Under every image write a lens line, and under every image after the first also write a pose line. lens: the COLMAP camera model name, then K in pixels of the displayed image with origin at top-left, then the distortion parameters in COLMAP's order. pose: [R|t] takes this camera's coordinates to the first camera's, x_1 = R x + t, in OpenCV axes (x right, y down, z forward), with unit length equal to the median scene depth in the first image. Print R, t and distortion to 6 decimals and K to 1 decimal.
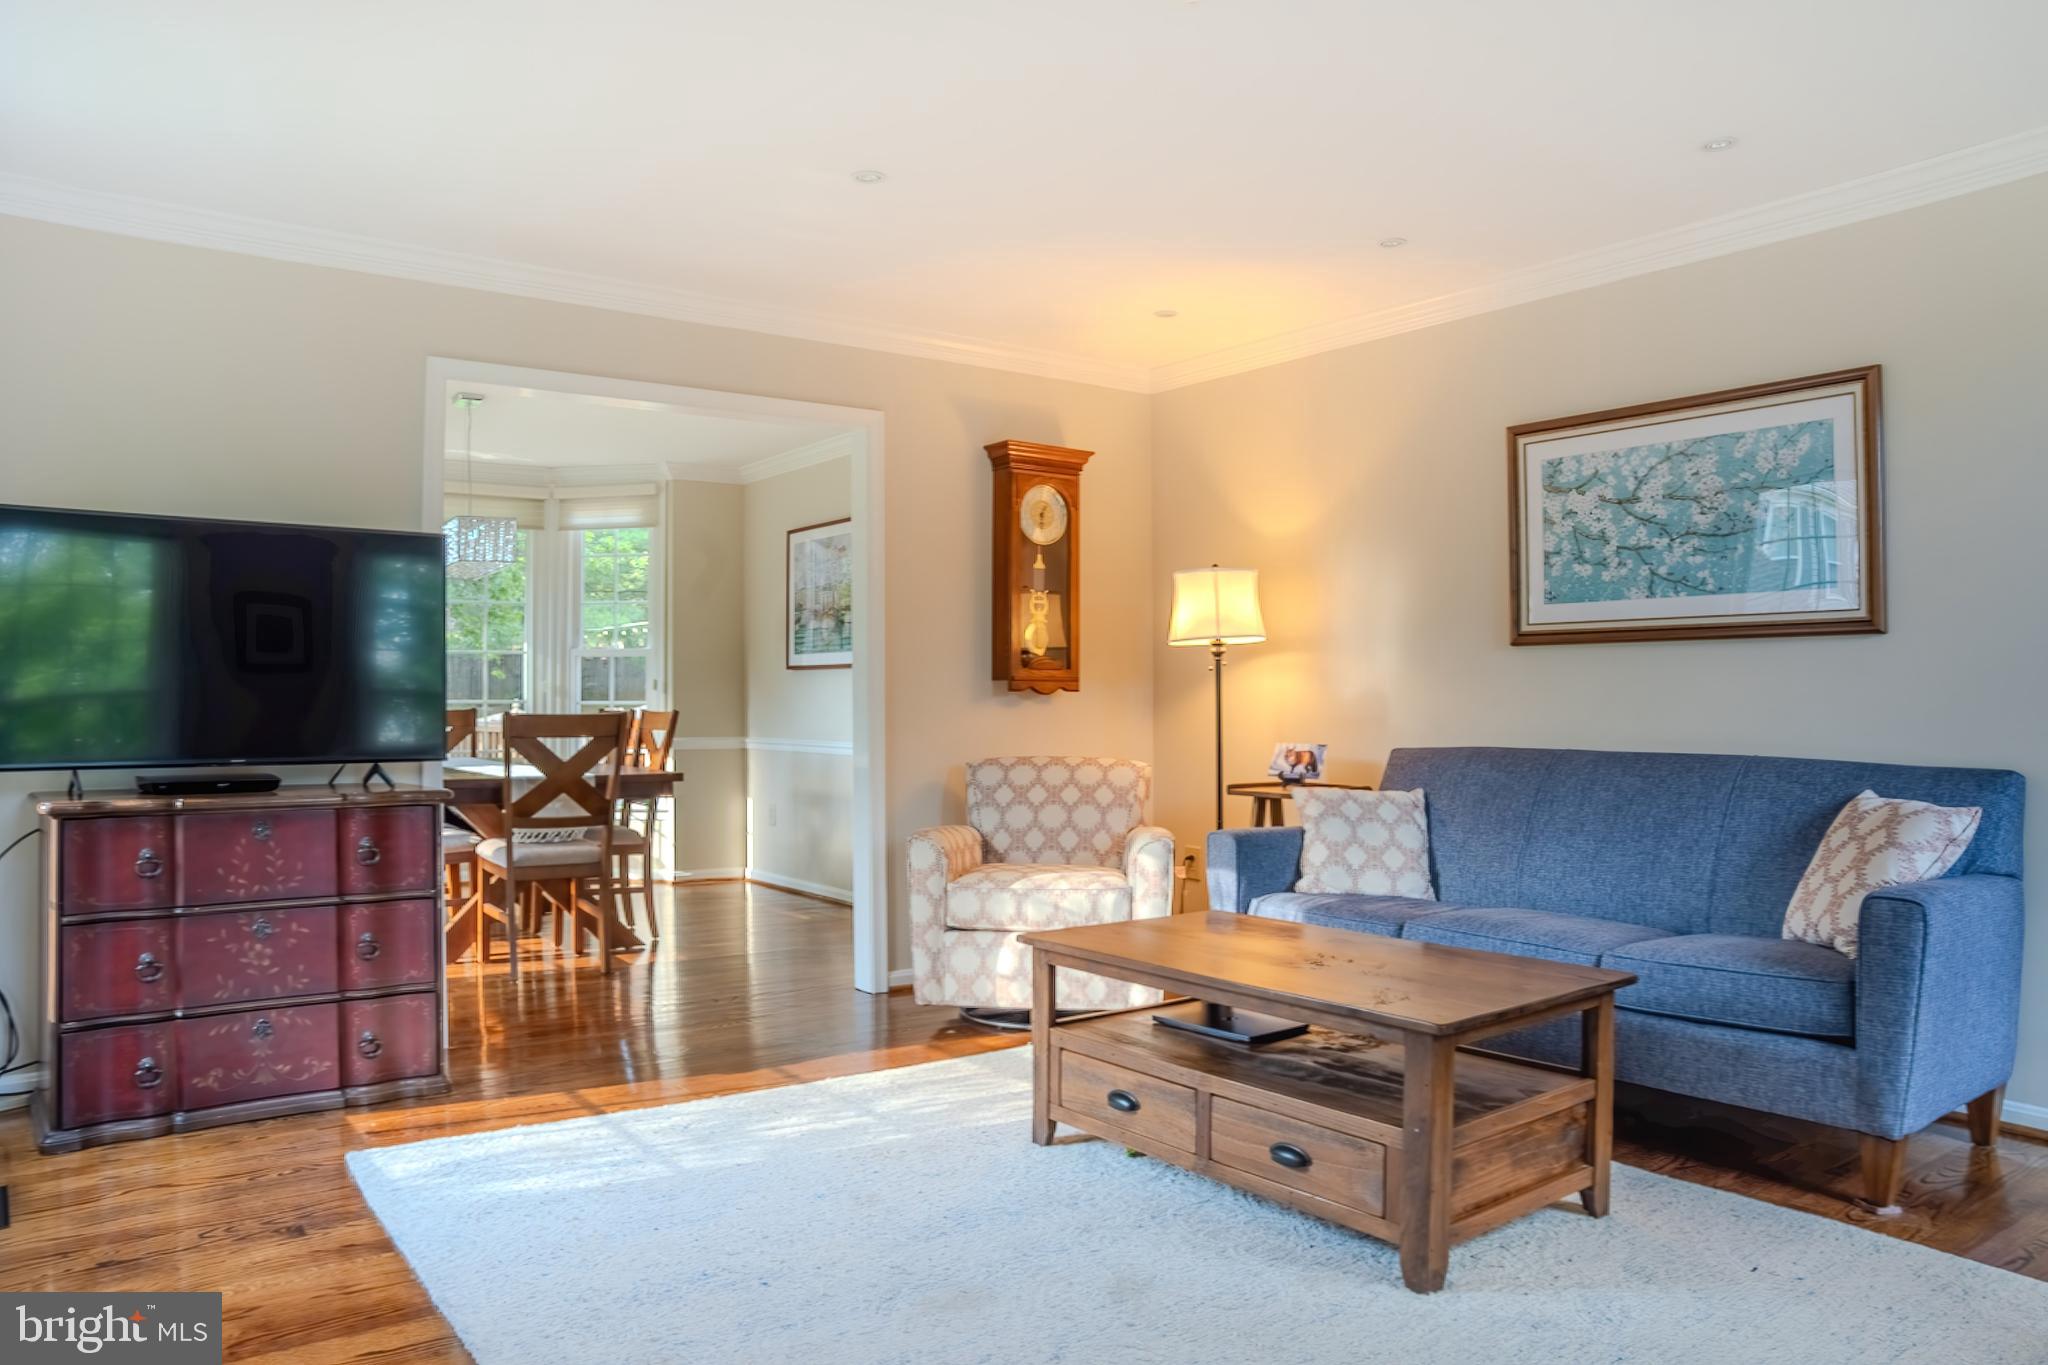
lens RADIAL K [[1419.3, 0, 1020.0], [0, 1419.3, 692.3], [0, 0, 1]] dist [-0.168752, 0.125496]
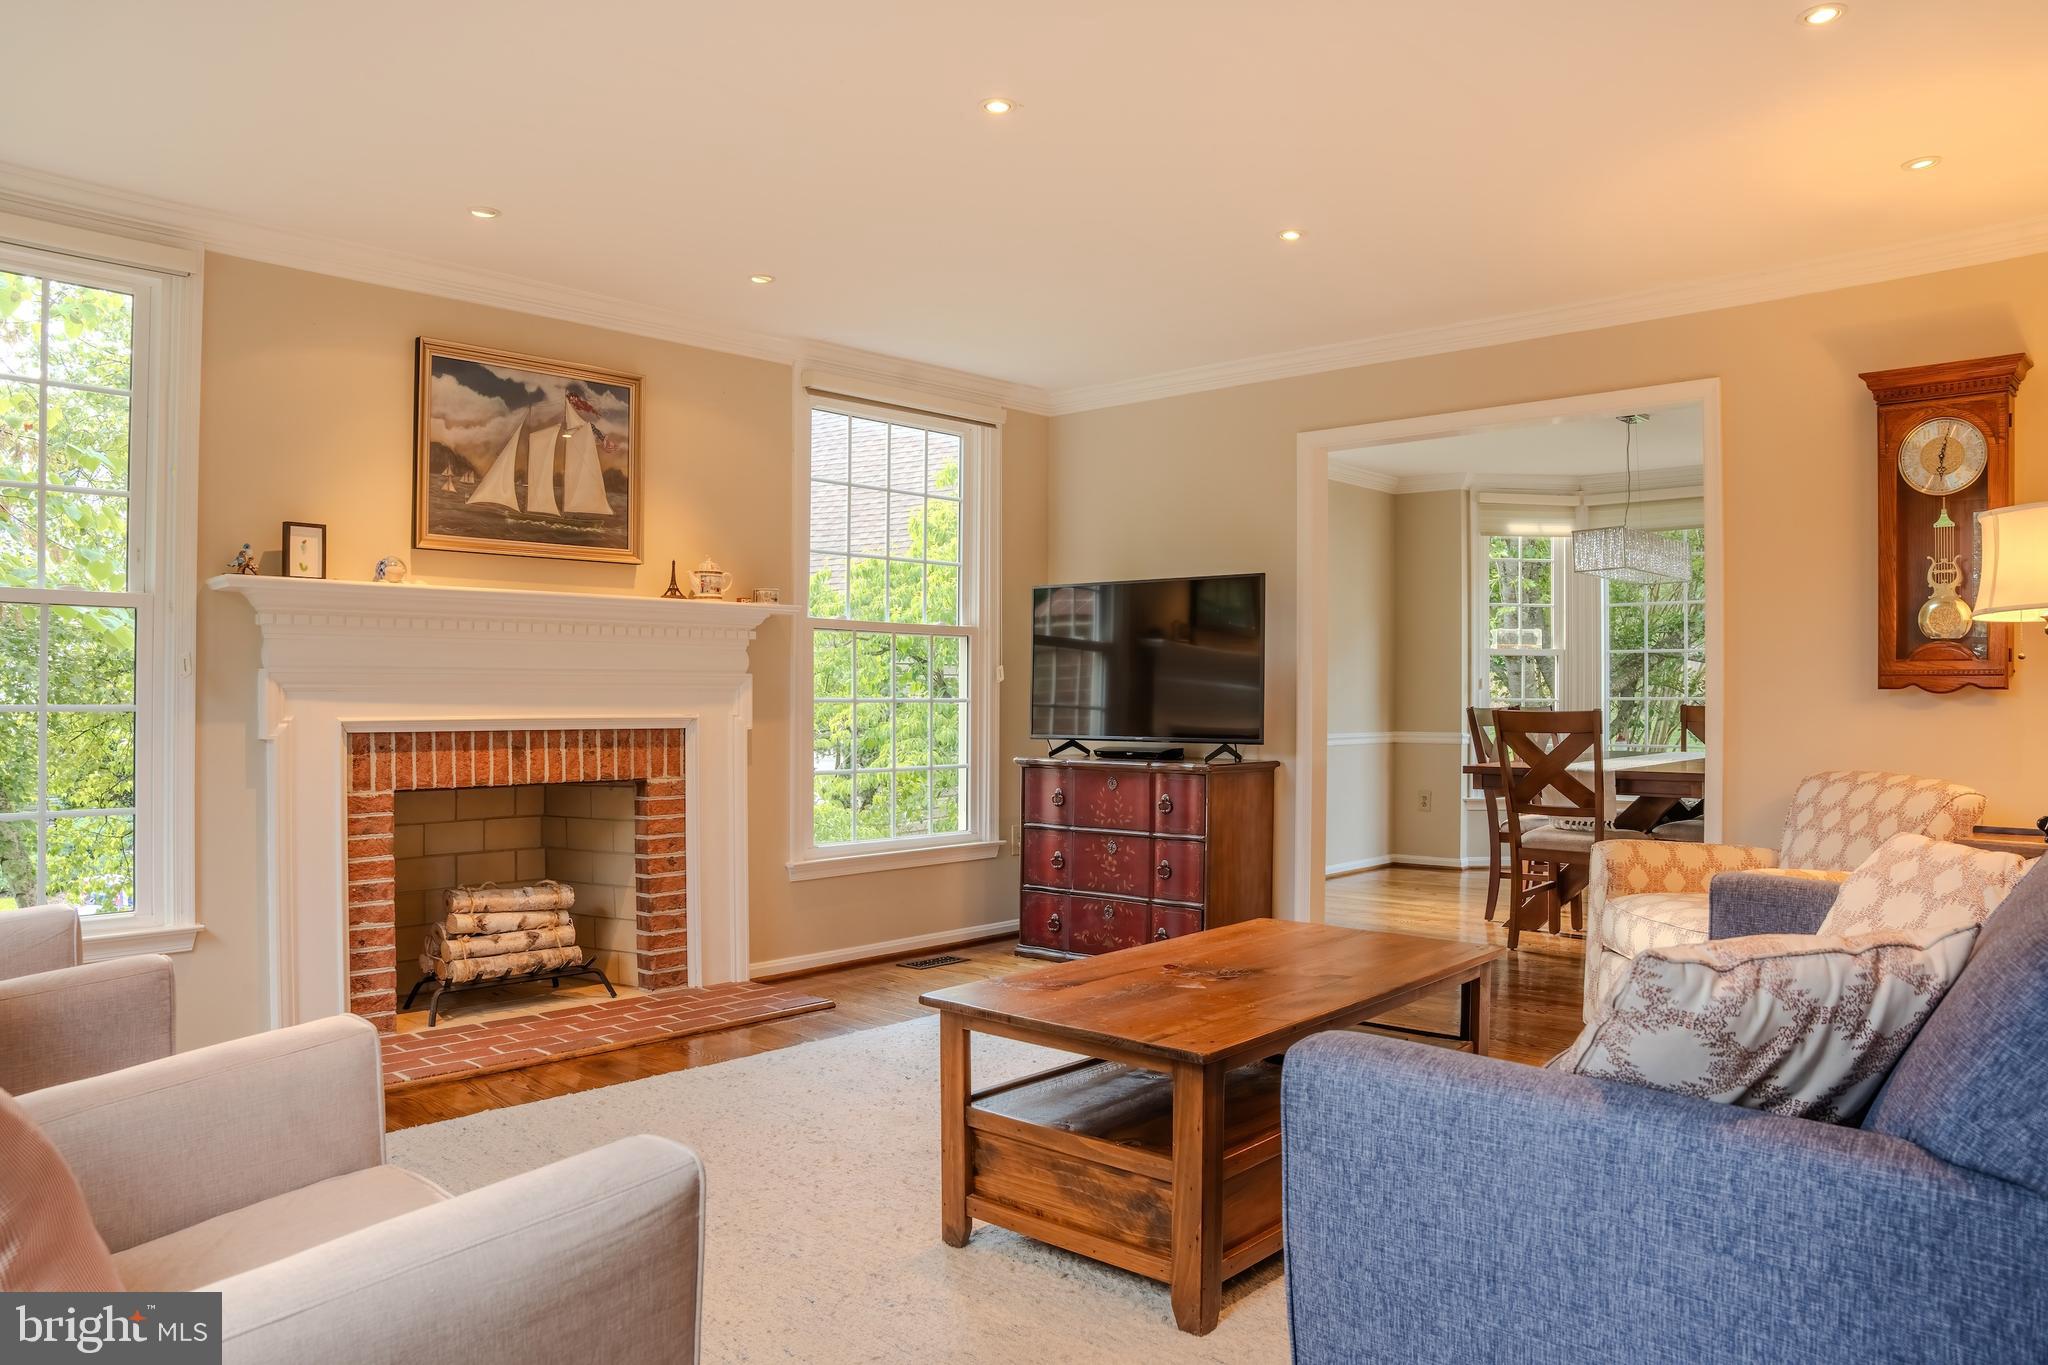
lens RADIAL K [[1419.3, 0, 1020.0], [0, 1419.3, 692.3], [0, 0, 1]] dist [-0.168752, 0.125496]
pose [[0.178393, 0.000594, -0.983959, 0.649547], [0.005622, 0.999983, 0.001623, -0.002953], [0.983943, -0.005821, 0.178387, 0.396136]]
